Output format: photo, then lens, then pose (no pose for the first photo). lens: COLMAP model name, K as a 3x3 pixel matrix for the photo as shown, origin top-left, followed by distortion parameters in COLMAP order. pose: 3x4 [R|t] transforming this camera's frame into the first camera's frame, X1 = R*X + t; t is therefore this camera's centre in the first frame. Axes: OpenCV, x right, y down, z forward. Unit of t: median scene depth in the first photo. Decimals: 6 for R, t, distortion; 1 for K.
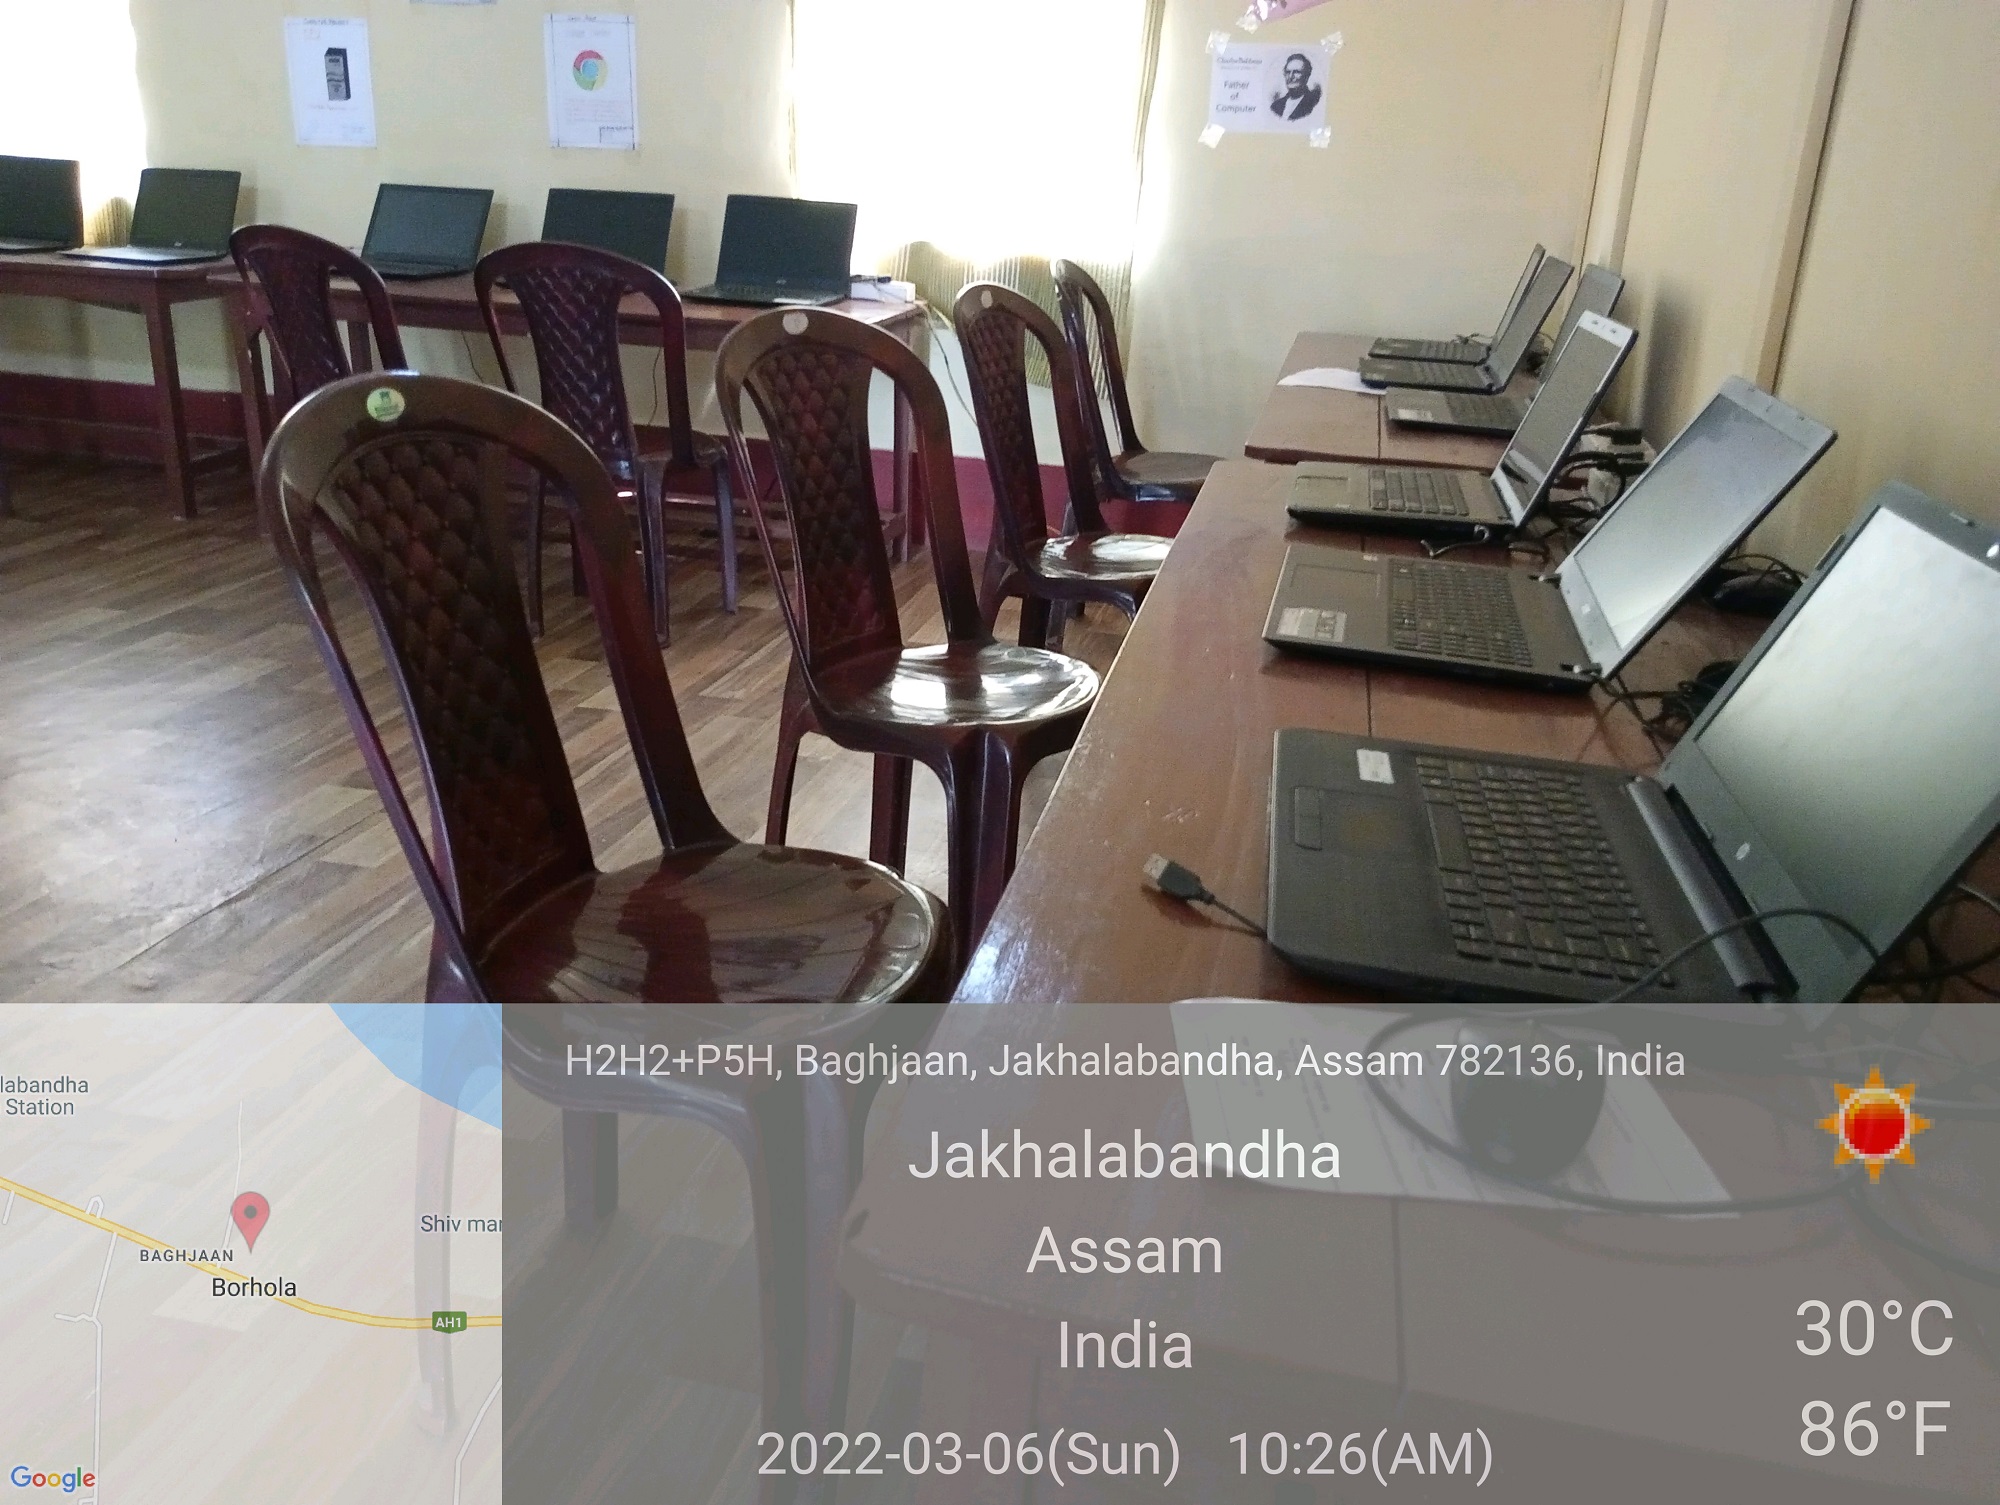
lens RADIAL K [[1548.4, 0, 1000.0], [0, 1548.4, 752.5], [0, 0, 1]] dist [0.113847, -0.231311]
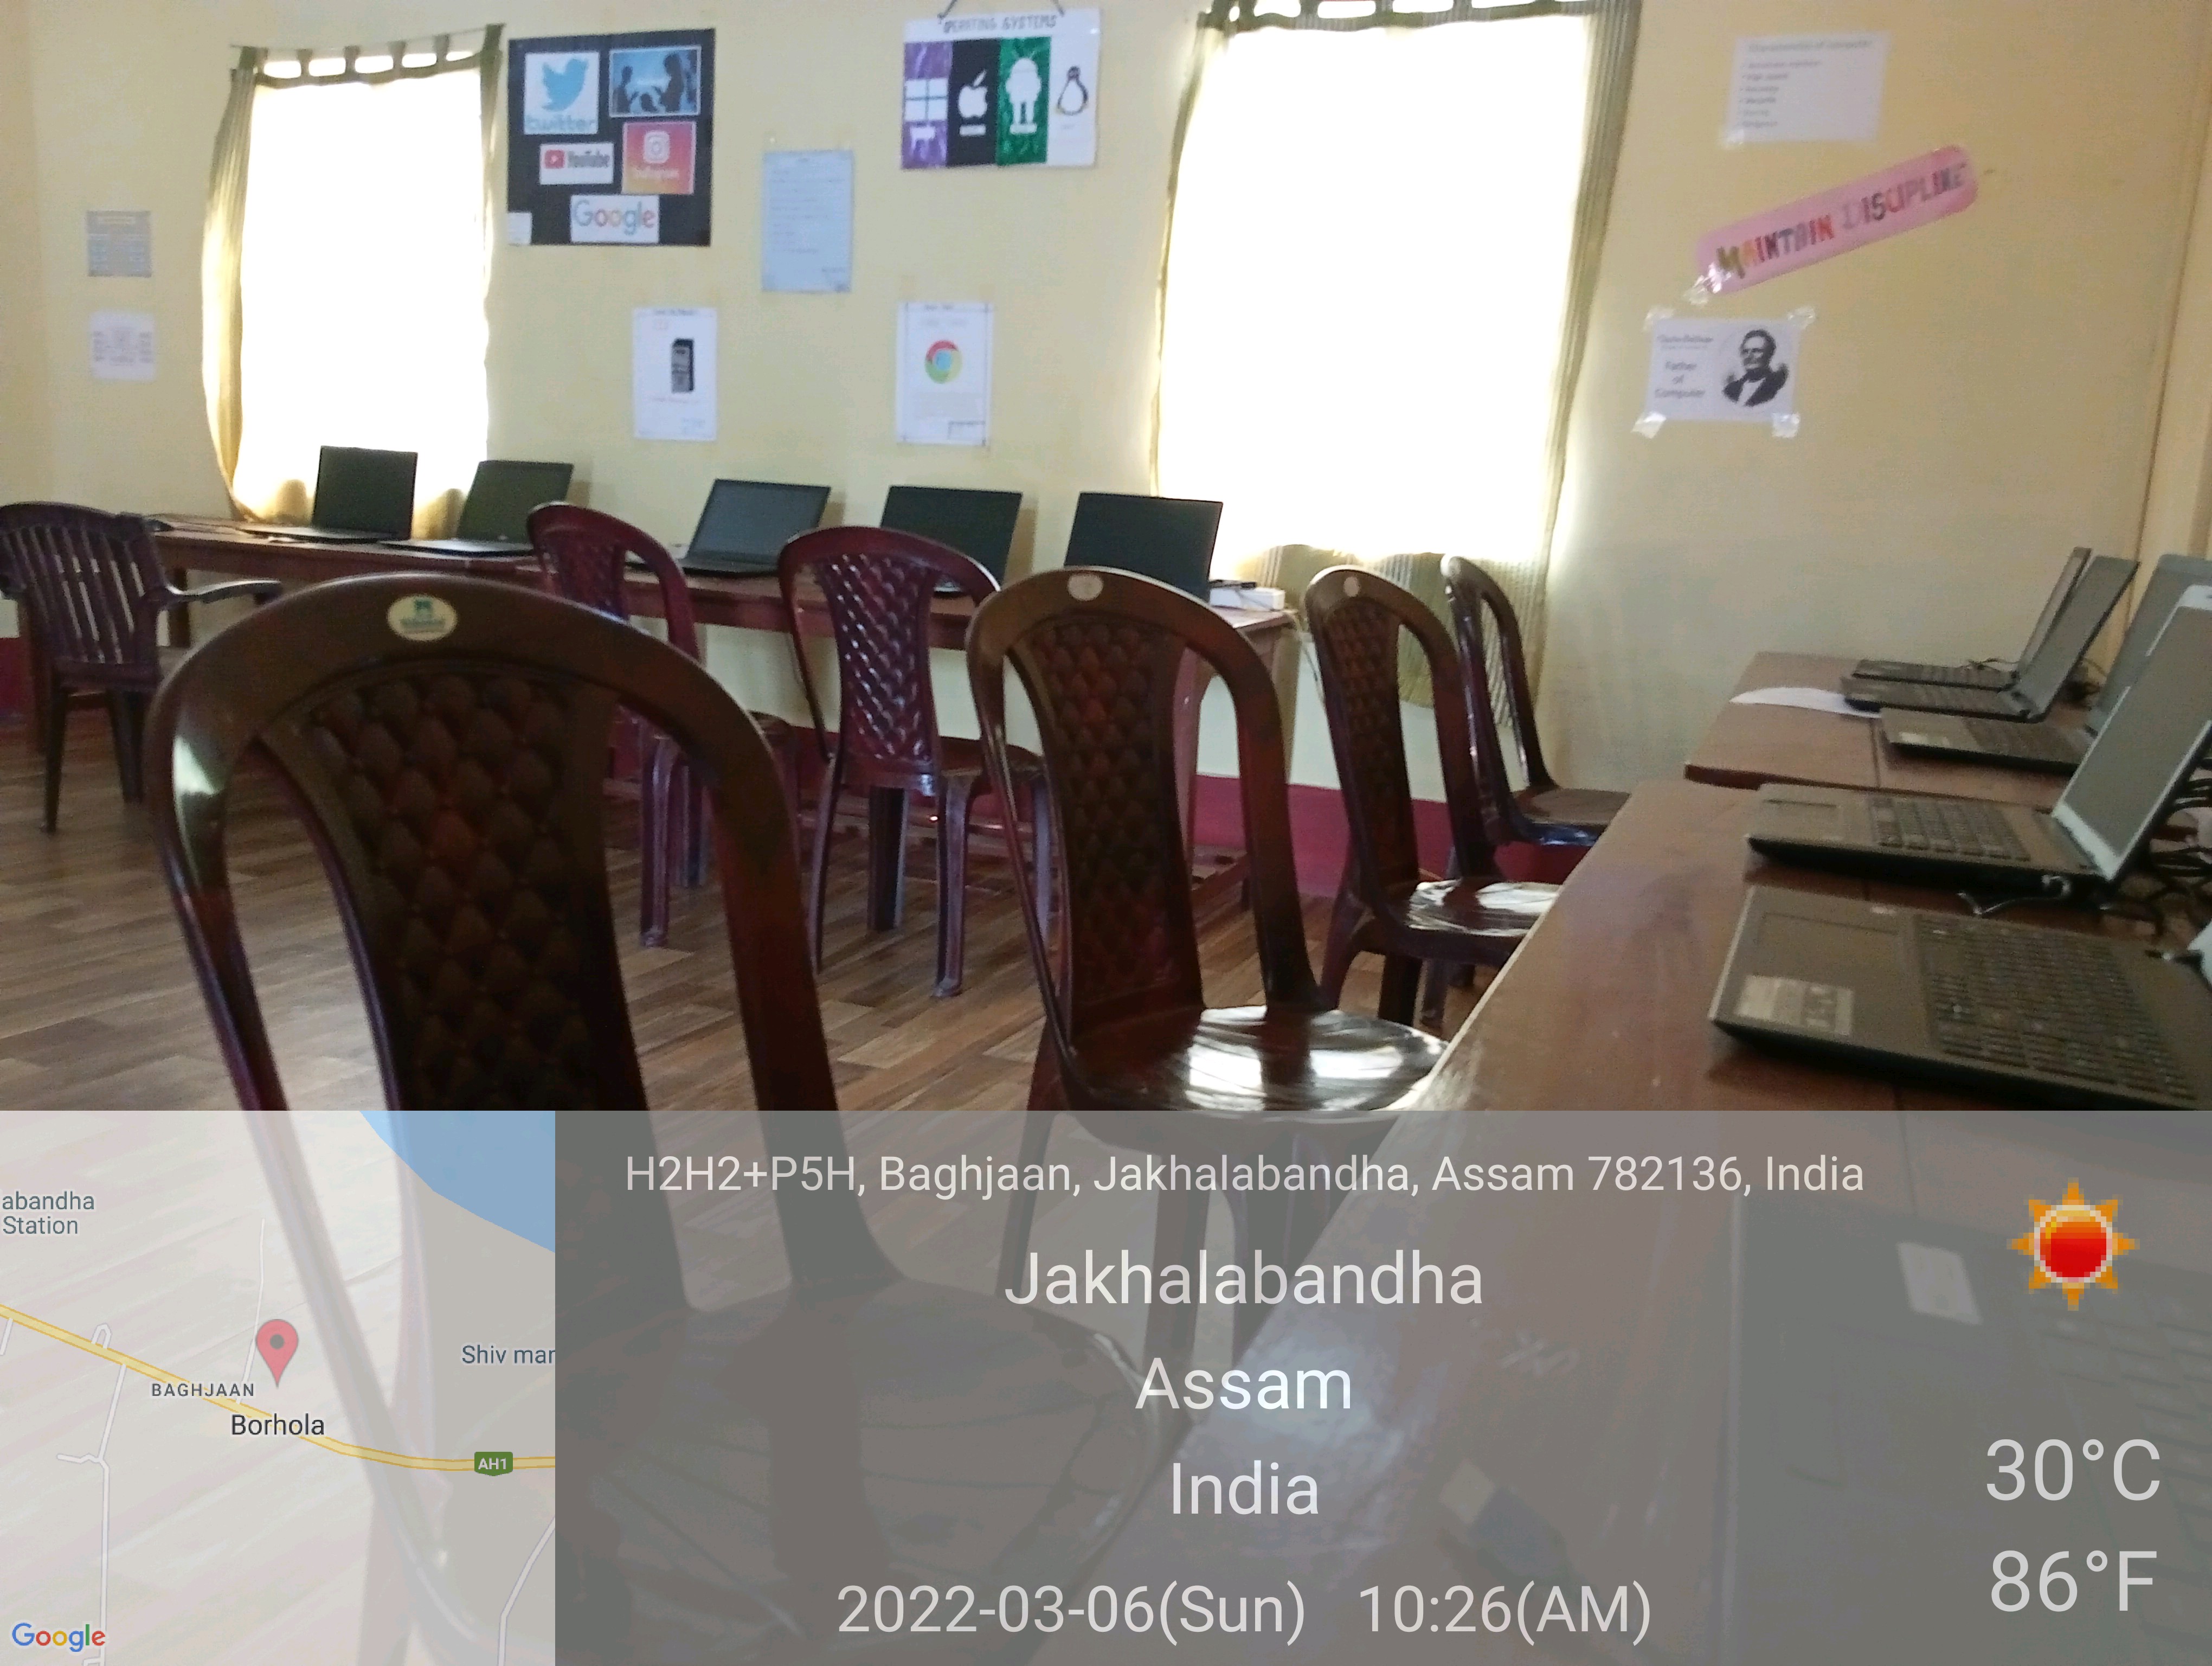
lens RADIAL K [[1712.8, 0, 1106.0], [0, 1712.8, 833.0], [0, 0, 1]] dist [0.113847, -0.231311]
pose [[0.984682, 0.041793, -0.169275, 0.019217], [-0.070142, 0.983774, -0.165133, -0.007013], [0.159627, 0.174477, 0.971636, 0.116191]]
